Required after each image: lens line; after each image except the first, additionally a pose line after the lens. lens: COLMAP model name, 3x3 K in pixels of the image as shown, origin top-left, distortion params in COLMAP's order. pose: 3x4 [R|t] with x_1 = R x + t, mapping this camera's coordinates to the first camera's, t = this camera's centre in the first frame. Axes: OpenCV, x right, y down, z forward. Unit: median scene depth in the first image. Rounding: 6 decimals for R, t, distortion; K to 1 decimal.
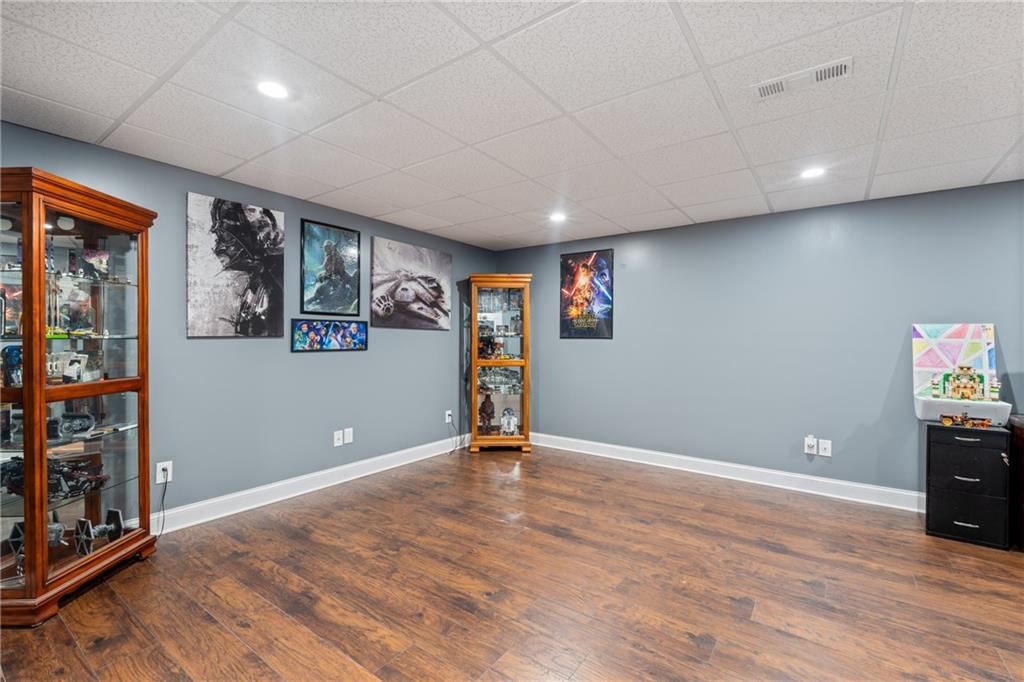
lens RADIAL K [[447.4, 0, 507.5], [0, 447.4, 340.4], [0, 0, 1]] dist [-0.007001, 0.000969]
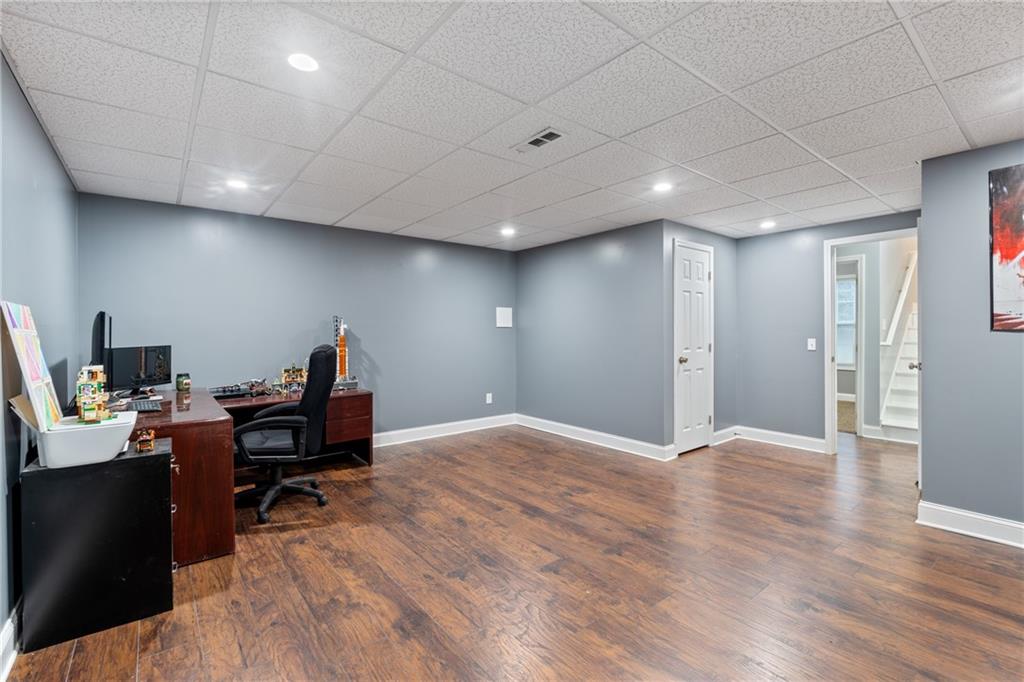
lens RADIAL K [[447.4, 0, 512.5], [0, 447.4, 334.1], [0, 0, 1]] dist [-0.007001, 0.000969]
pose [[-0.965684, -0.005280, 0.259665, 0.319440], [-0.002808, 0.999947, 0.009891, -0.007442], [-0.259704, 0.008823, -0.965648, 2.000973]]
